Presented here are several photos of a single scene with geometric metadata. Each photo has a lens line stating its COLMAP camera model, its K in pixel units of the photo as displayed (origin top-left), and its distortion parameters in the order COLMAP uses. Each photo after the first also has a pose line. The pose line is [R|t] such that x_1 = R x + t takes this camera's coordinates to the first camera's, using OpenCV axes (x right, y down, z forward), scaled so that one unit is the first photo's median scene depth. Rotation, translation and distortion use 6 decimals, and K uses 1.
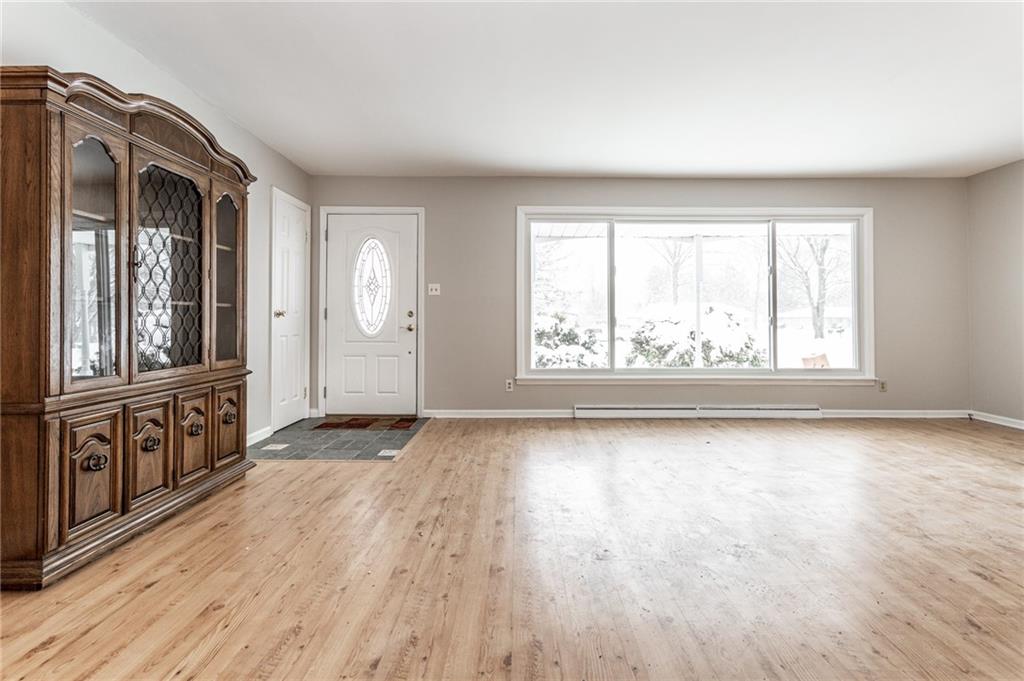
lens RADIAL K [[493.4, 0, 516.2], [0, 493.4, 319.5], [0, 0, 1]] dist [0.010507, -0.000648]
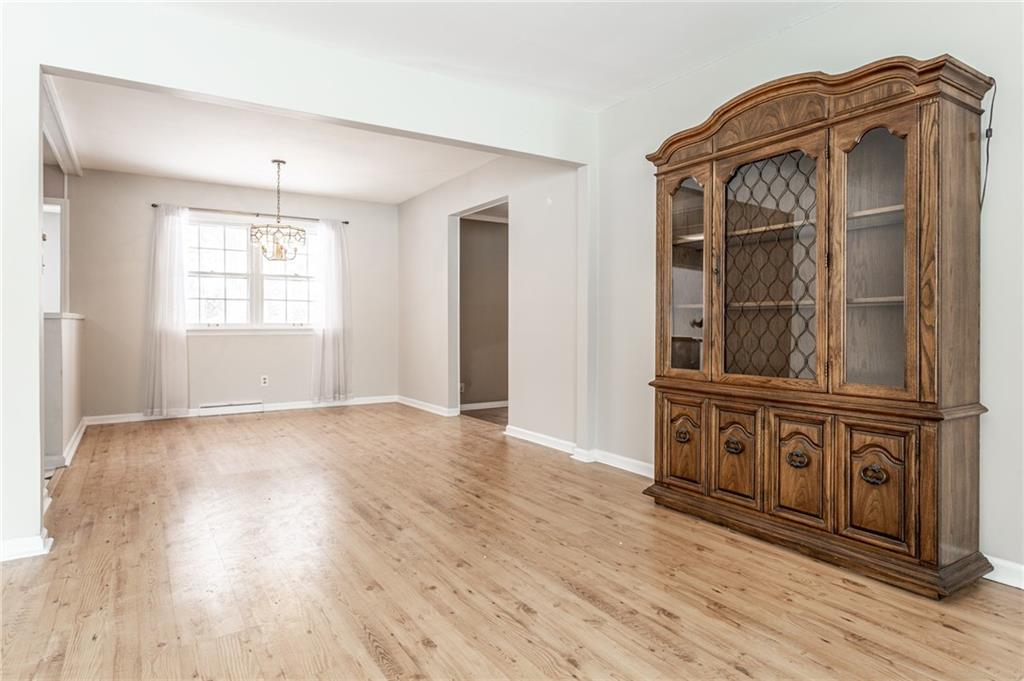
lens RADIAL K [[599.8, 0, 513.1], [0, 599.8, 332.4], [0, 0, 1]] dist [-0.001853, -0.001174]
pose [[-0.840045, 0.005511, -0.542489, 0.139439], [0.000779, 0.999960, 0.008951, 0.003975], [0.542517, 0.007096, -0.840015, 0.827300]]
